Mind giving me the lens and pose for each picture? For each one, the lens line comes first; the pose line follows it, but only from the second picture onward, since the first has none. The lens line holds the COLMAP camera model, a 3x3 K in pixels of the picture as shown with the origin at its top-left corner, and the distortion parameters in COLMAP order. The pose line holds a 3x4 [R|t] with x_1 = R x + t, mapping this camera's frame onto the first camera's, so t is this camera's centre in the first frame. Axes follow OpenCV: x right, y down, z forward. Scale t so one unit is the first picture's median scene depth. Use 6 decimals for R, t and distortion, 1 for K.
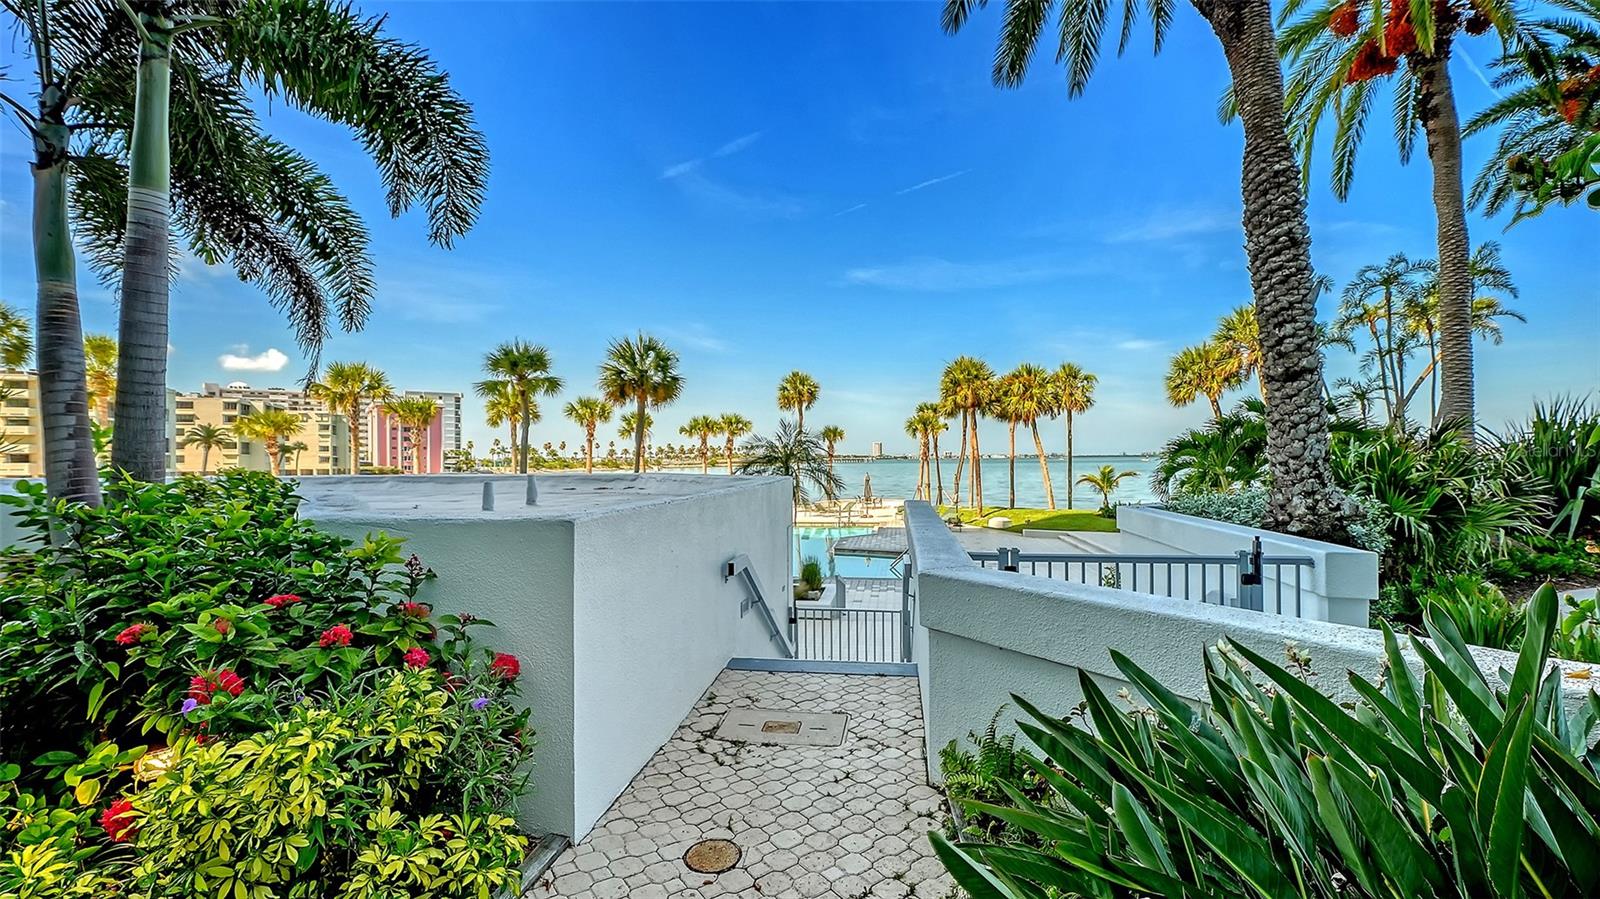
lens RADIAL K [[656.7, 0, 791.1], [0, 656.7, 464.3], [0, 0, 1]] dist [-0.002939, -0.000051]
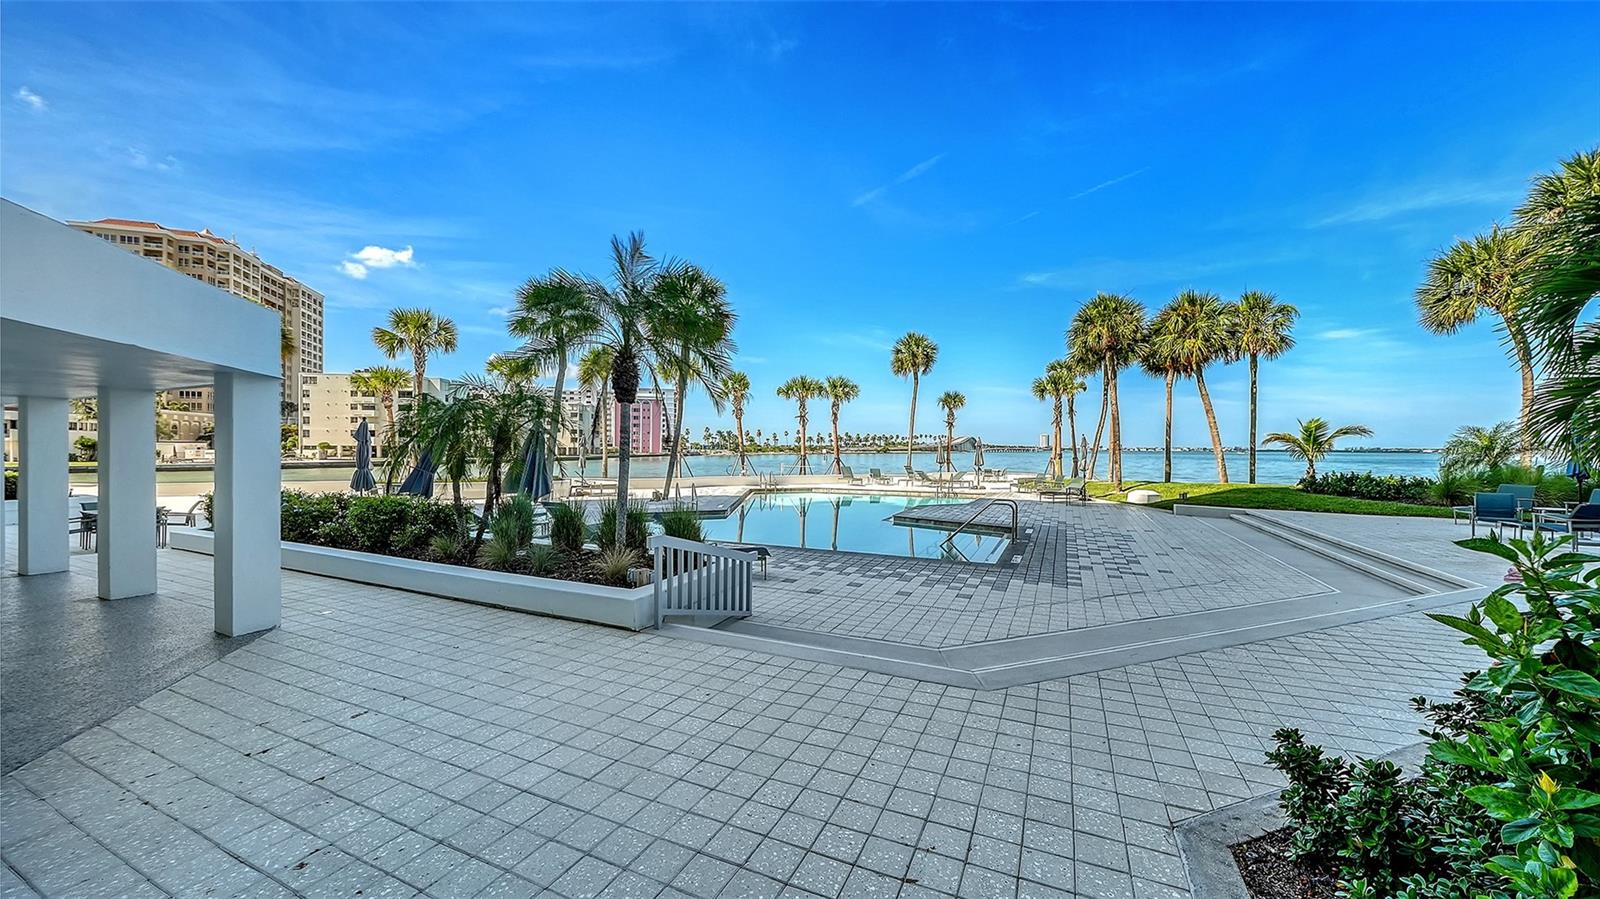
lens RADIAL K [[578.1, 0, 799.8], [0, 578.1, 455.2], [0, 0, 1]] dist [0.001590, -0.004359]
pose [[0.964622, 0.019095, -0.262943, 0.083887], [-0.017312, 0.999809, 0.009098, 0.031545], [0.263067, -0.004224, 0.964768, 0.190416]]
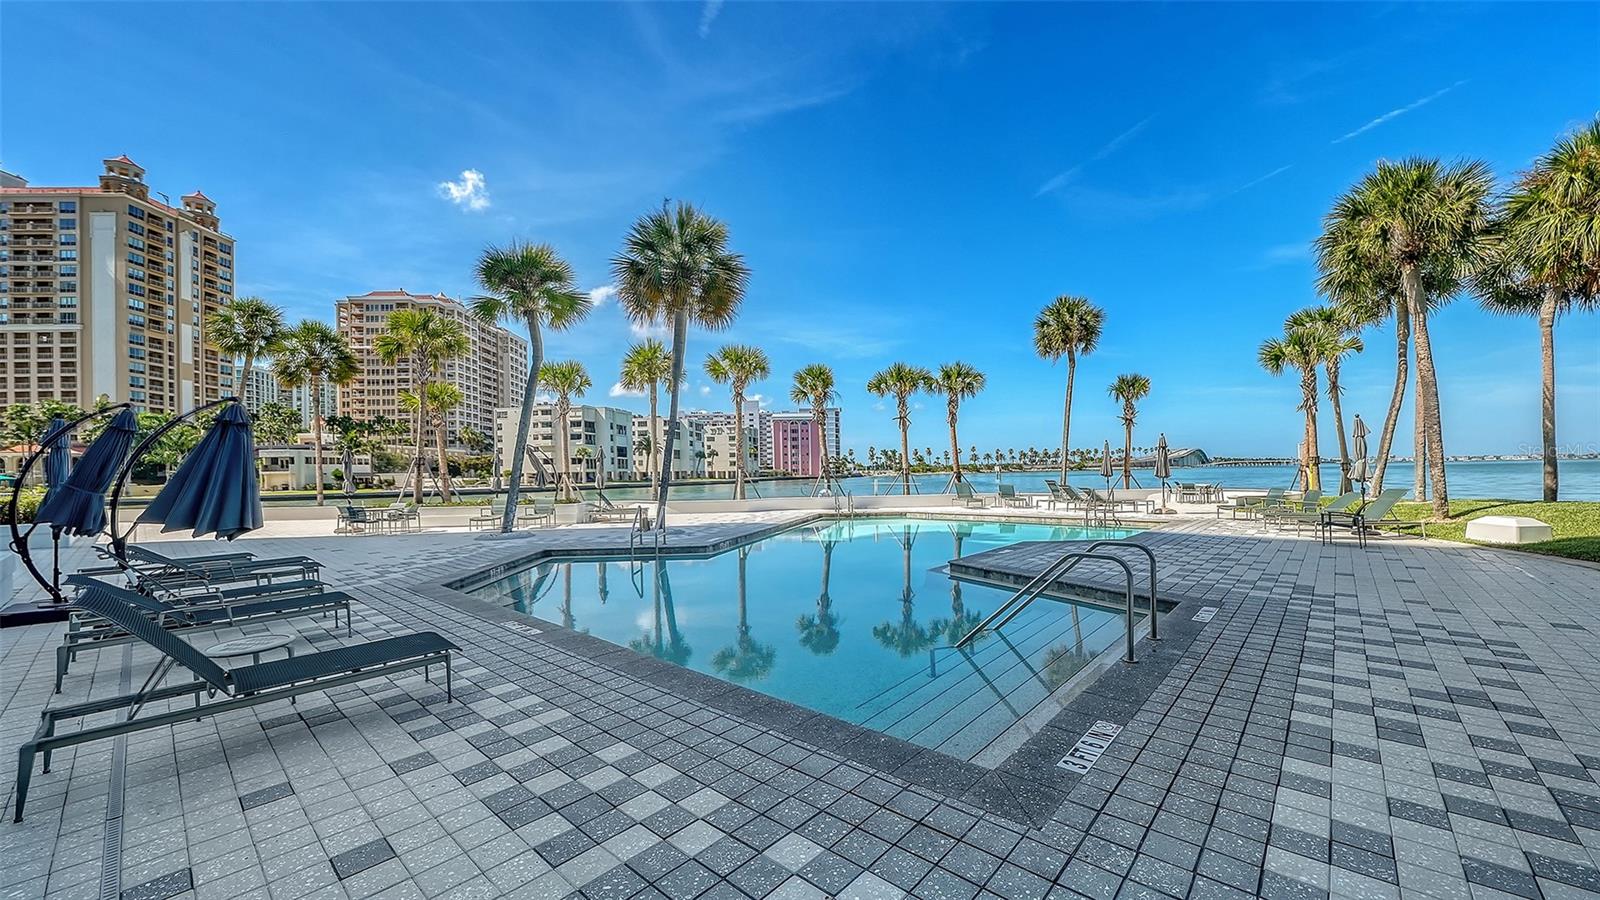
lens RADIAL K [[613.7, 0, 782.1], [0, 613.7, 461.1], [0, 0, 1]] dist [-0.001444, -0.002934]
pose [[0.840388, -0.010997, -0.541874, 0.119533], [0.004081, 0.999894, -0.013964, 0.039528], [0.541970, 0.009524, 0.840344, 0.362225]]
